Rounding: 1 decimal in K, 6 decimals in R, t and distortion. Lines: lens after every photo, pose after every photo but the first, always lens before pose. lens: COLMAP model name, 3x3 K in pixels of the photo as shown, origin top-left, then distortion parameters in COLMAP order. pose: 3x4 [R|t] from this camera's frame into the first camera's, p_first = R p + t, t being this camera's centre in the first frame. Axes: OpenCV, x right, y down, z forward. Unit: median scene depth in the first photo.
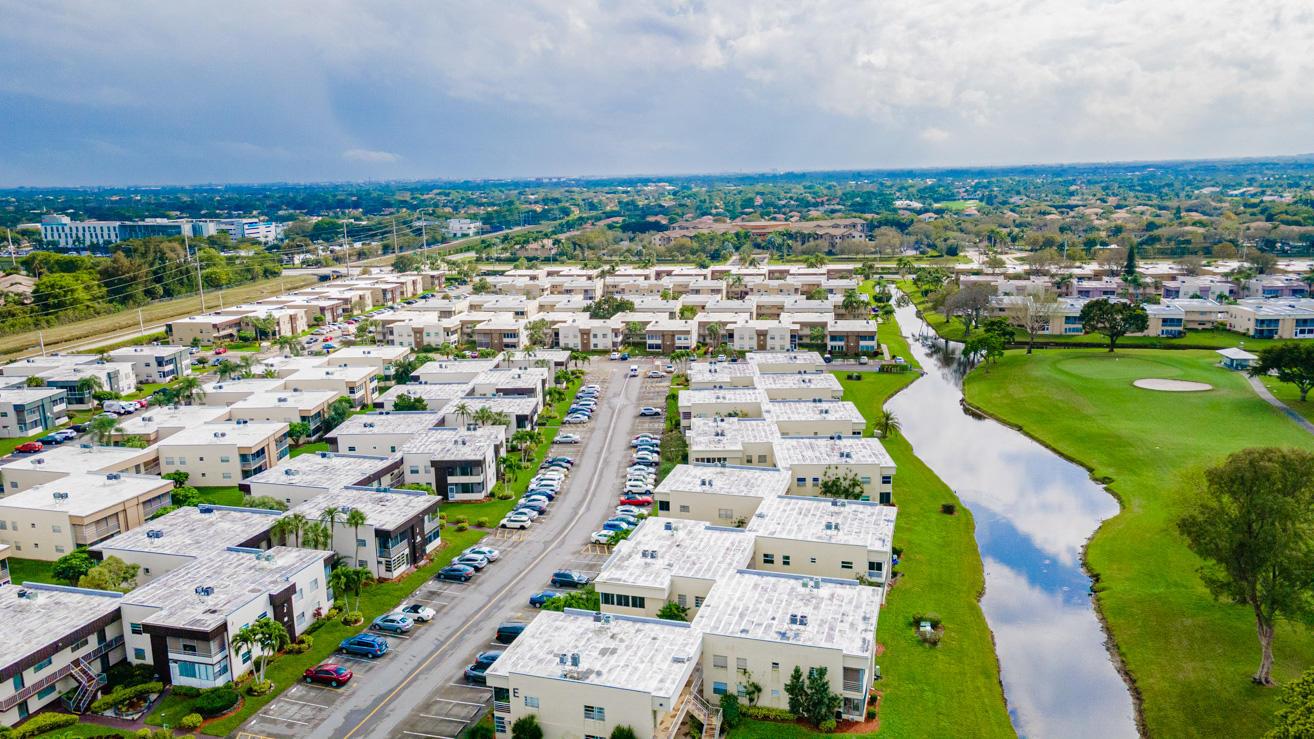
lens RADIAL K [[957.0, 0, 660.2], [0, 957.0, 376.4], [0, 0, 1]] dist [0.054775, 0.001549]
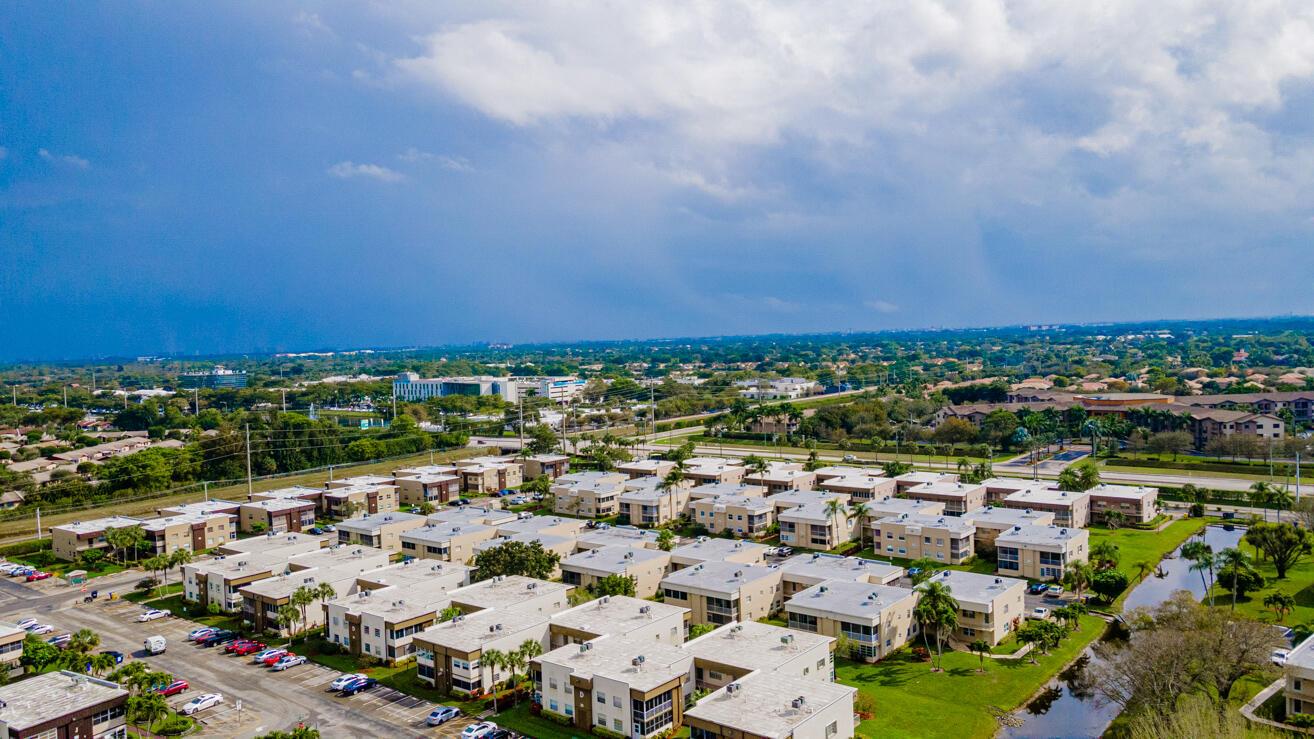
lens RADIAL K [[957.0, 0, 660.2], [0, 957.0, 376.4], [0, 0, 1]] dist [0.054775, 0.001549]
pose [[0.875782, 0.015666, -0.482452, 0.171634], [-0.088638, 0.987697, -0.128830, -0.064280], [0.474498, 0.155591, 0.866397, 0.282769]]
